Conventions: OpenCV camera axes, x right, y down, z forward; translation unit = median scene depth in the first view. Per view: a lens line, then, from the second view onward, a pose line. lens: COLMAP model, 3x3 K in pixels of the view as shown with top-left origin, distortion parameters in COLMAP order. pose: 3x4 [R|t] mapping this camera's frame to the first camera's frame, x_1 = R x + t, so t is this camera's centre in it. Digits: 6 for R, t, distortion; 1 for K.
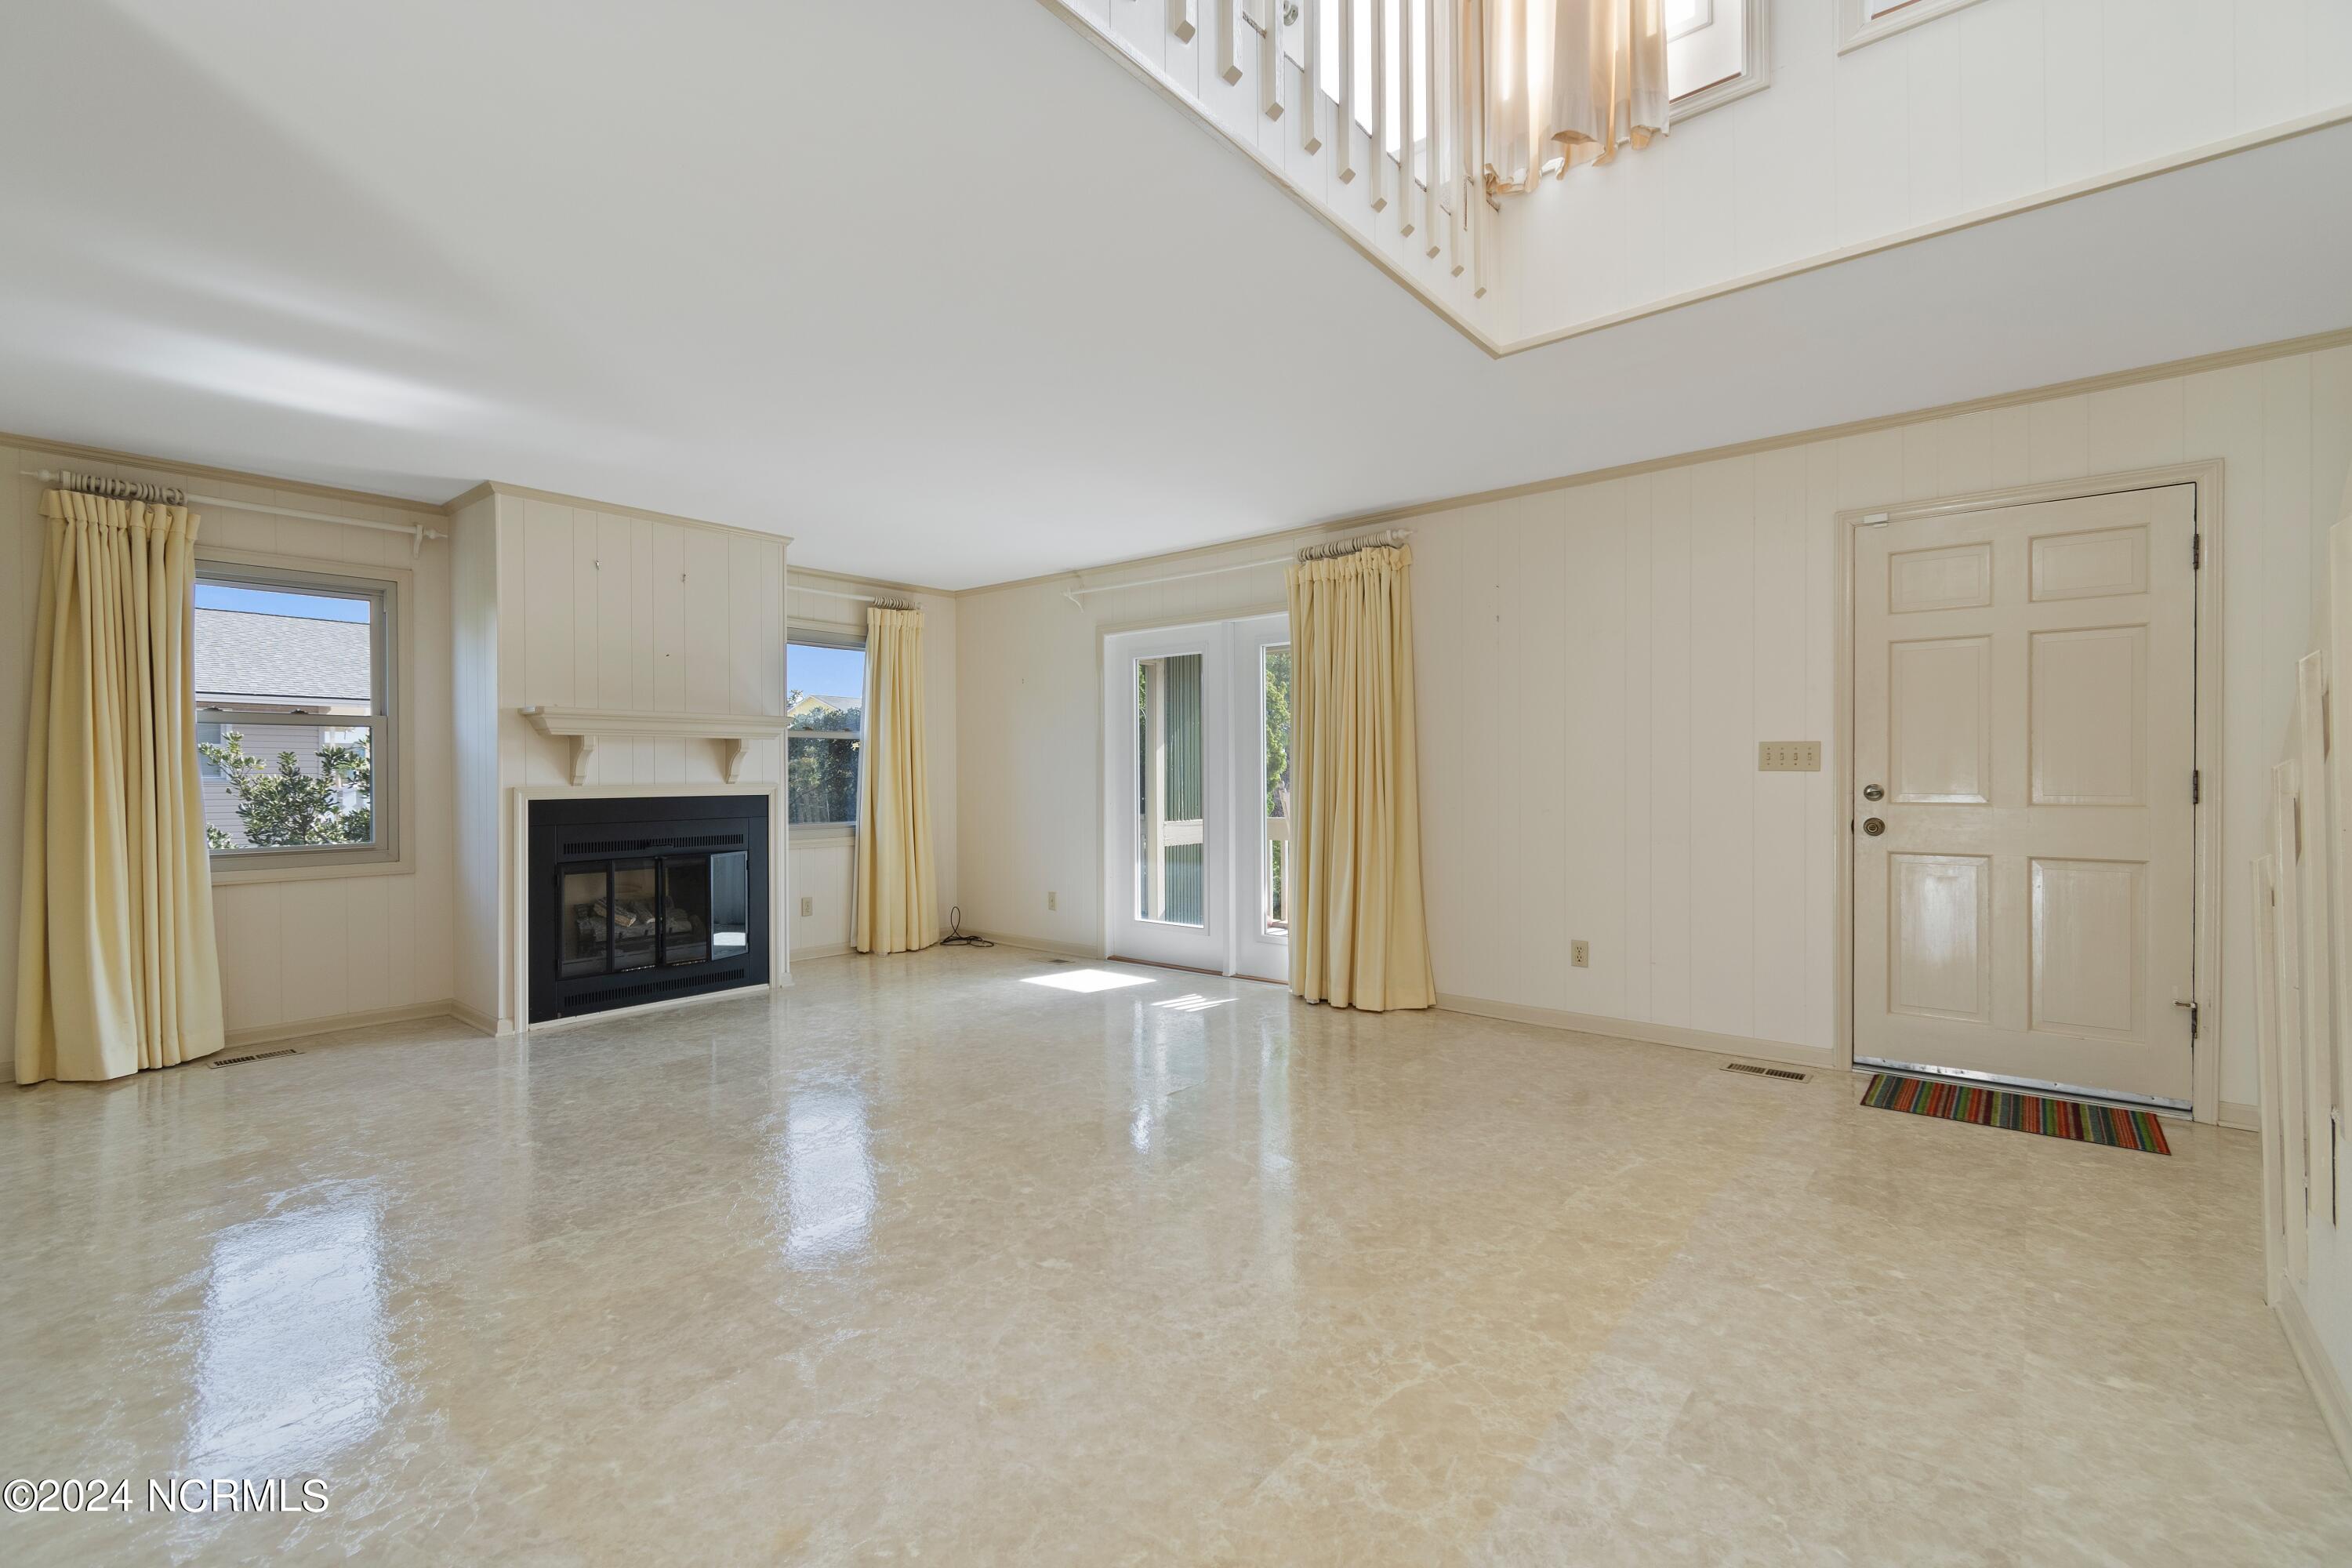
lens RADIAL K [[1035.0, 0, 1170.1], [0, 1035.0, 782.6], [0, 0, 1]] dist [0.003248, -0.002328]
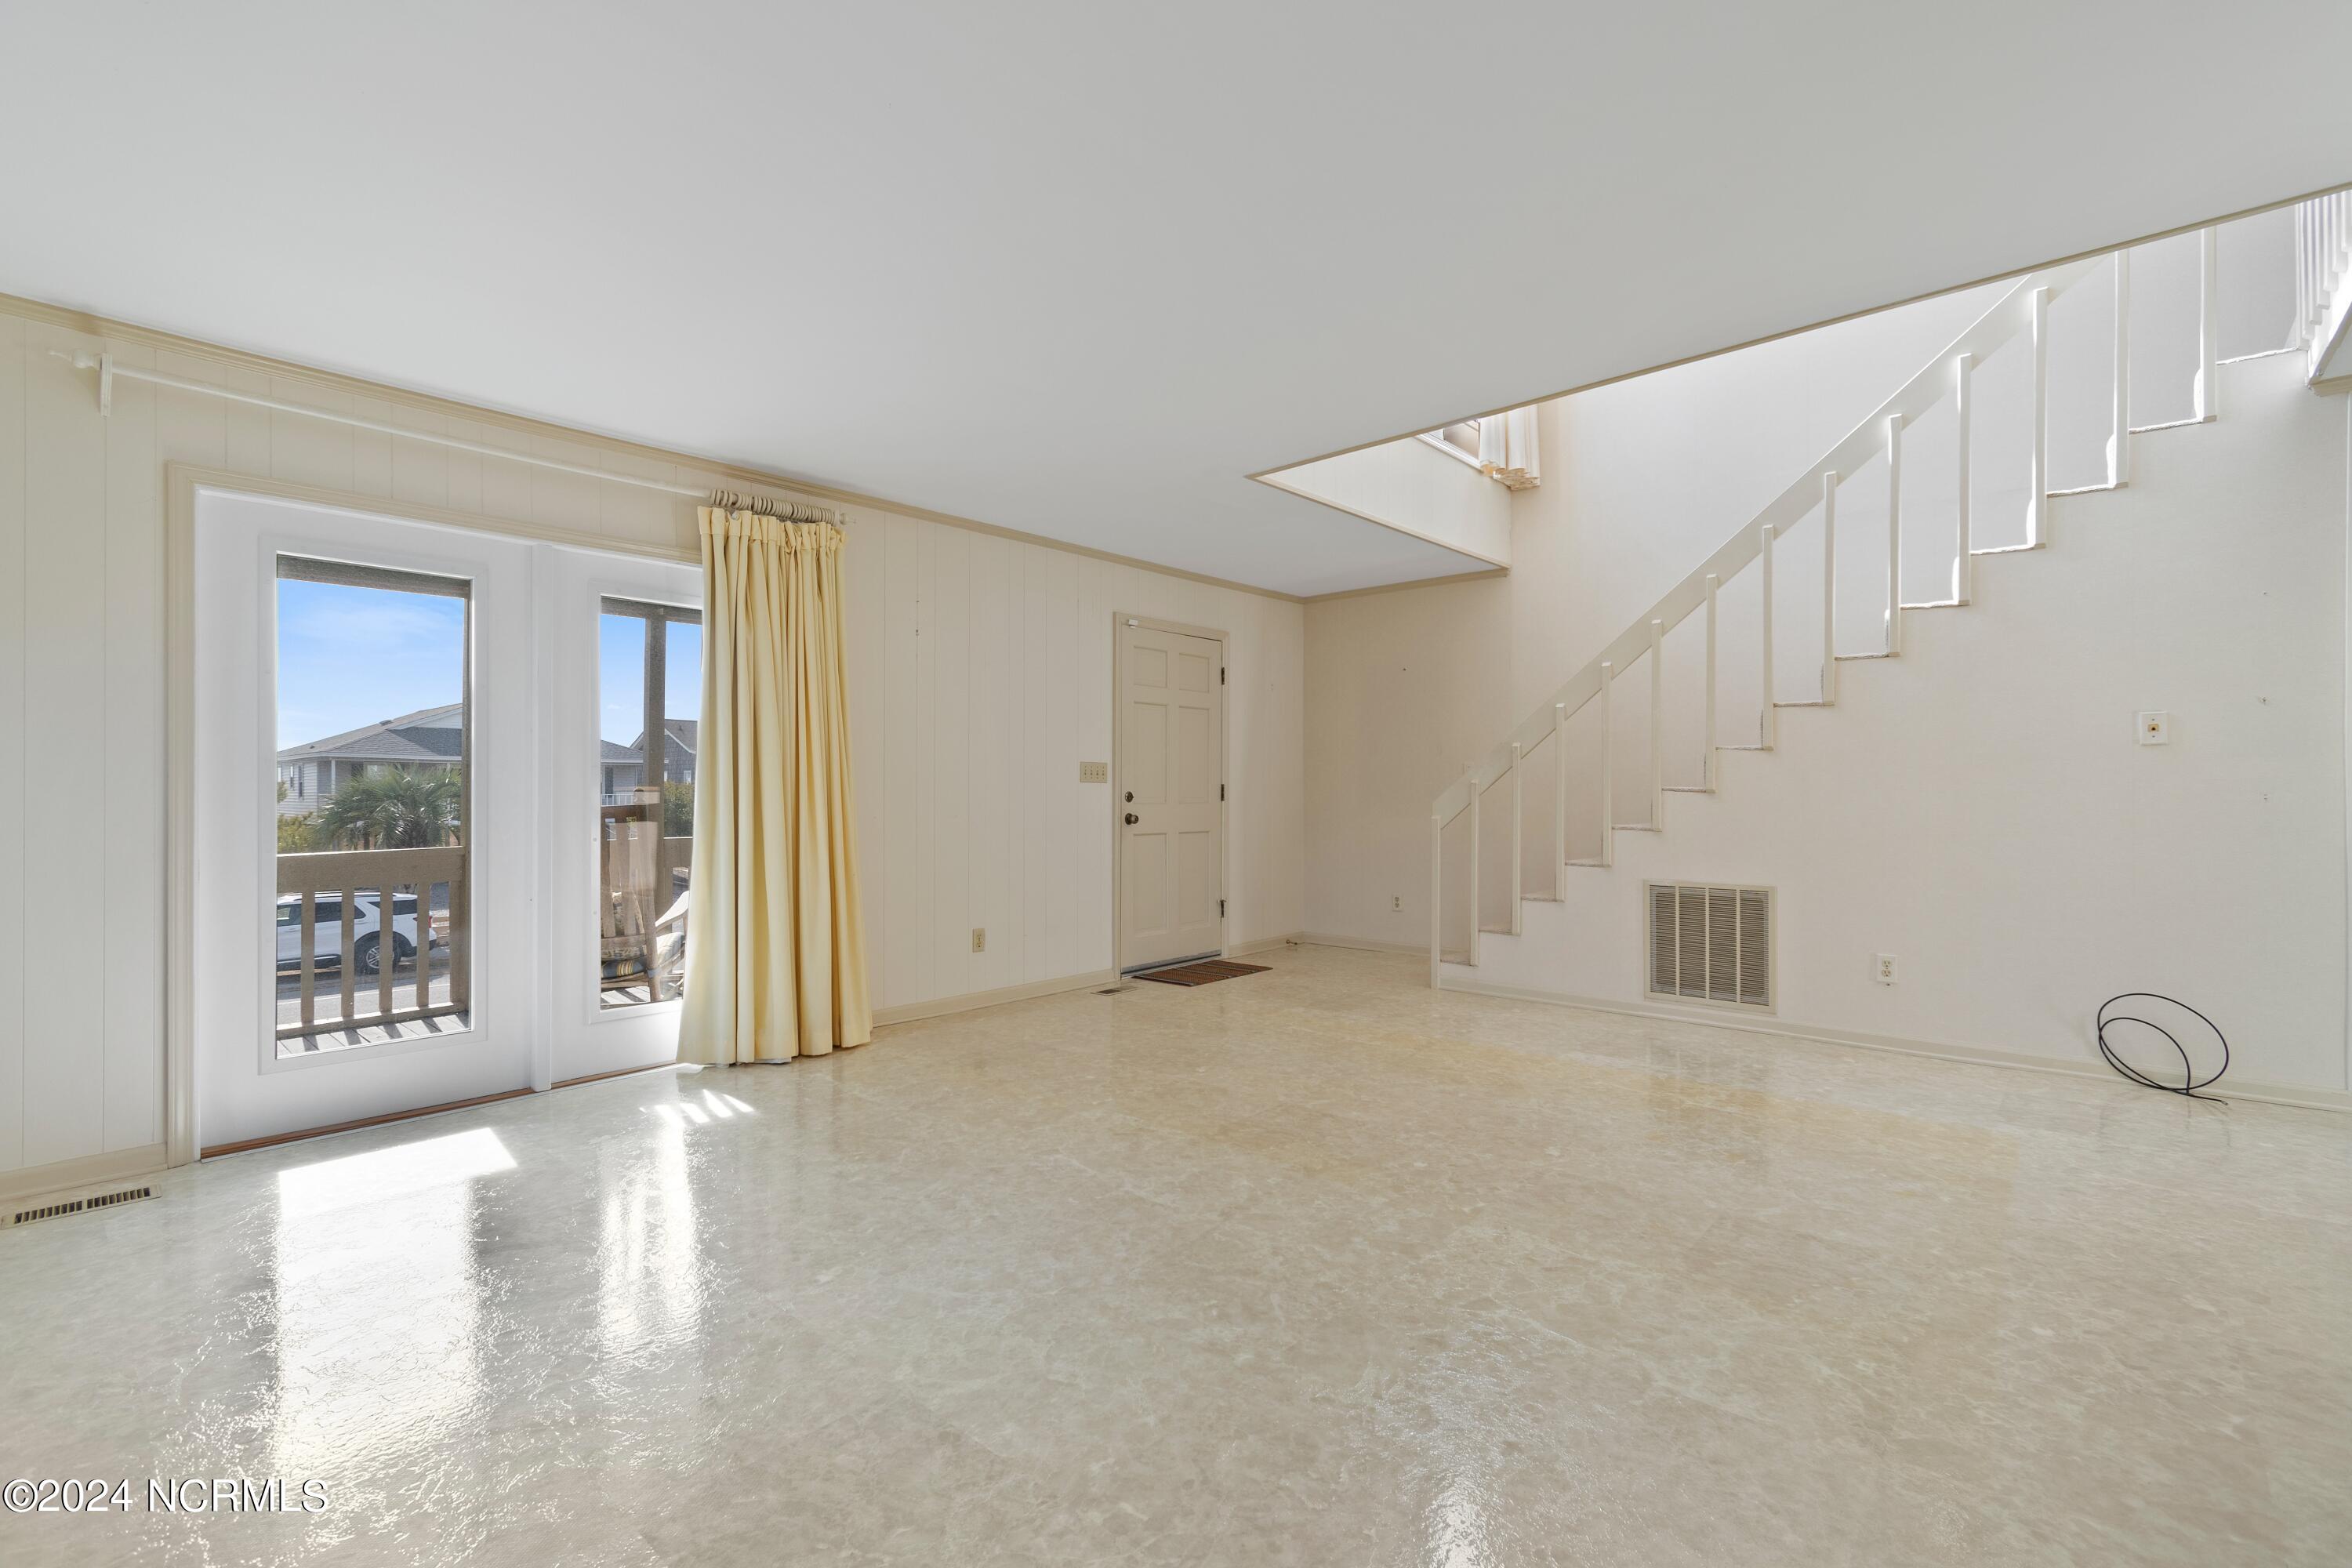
lens RADIAL K [[1035.0, 0, 1187.6], [0, 1035.0, 787.9], [0, 0, 1]] dist [0.003248, -0.002328]
pose [[0.027161, 0.005869, 0.999614, -1.158091], [0.006434, 0.999961, -0.006046, 0.008348], [-0.999610, 0.006596, 0.027122, 1.149518]]
